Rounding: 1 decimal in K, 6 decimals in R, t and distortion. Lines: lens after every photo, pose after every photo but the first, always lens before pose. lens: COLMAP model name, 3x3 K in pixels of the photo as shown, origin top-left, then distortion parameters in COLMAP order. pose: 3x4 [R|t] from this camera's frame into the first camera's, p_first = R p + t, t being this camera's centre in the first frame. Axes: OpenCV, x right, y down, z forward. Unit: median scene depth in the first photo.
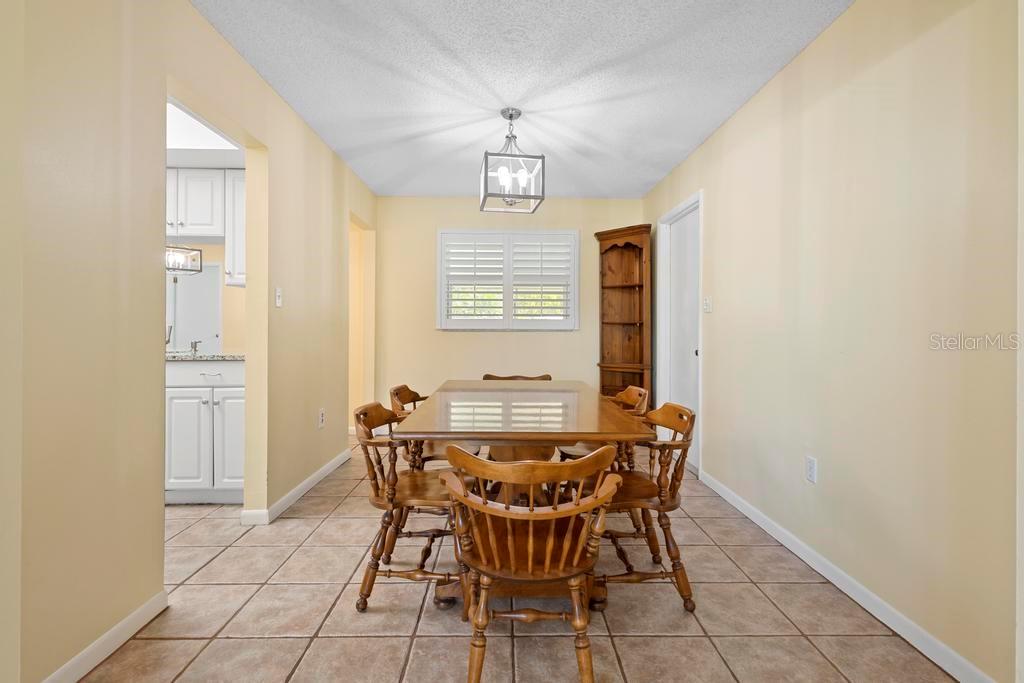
lens RADIAL K [[476.0, 0, 514.9], [0, 476.0, 327.9], [0, 0, 1]] dist [0.010061, -0.001986]
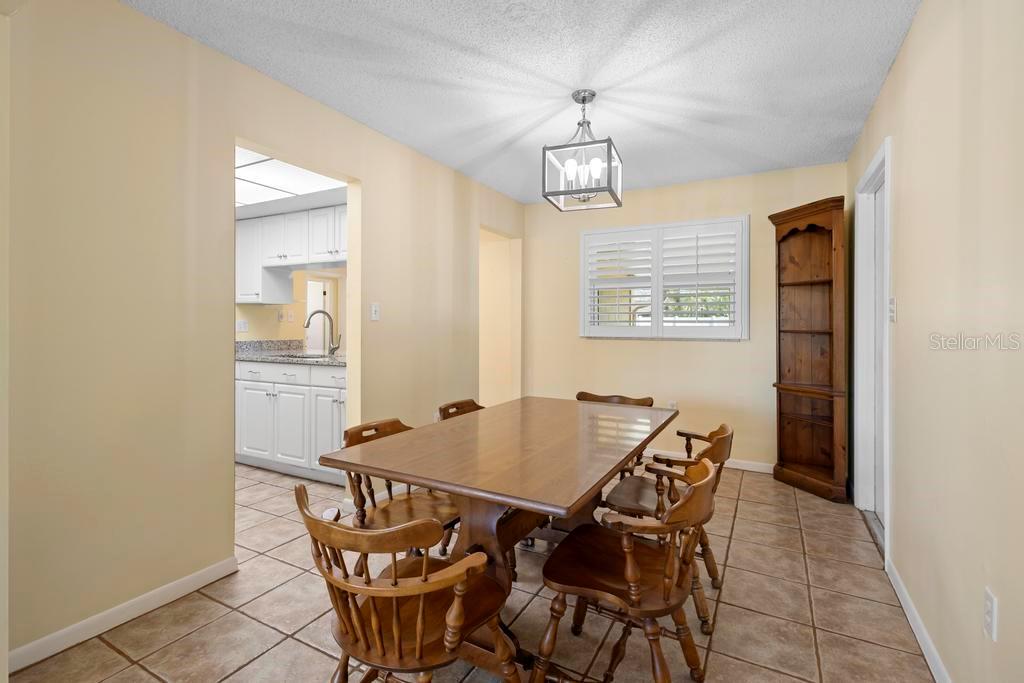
lens RADIAL K [[476.0, 0, 510.4], [0, 476.0, 325.6], [0, 0, 1]] dist [0.010061, -0.001986]
pose [[0.866711, 0.000715, -0.498810, 0.213571], [-0.001130, 0.999999, -0.000529, -0.020728], [0.498809, 0.001023, 0.866711, 0.122767]]
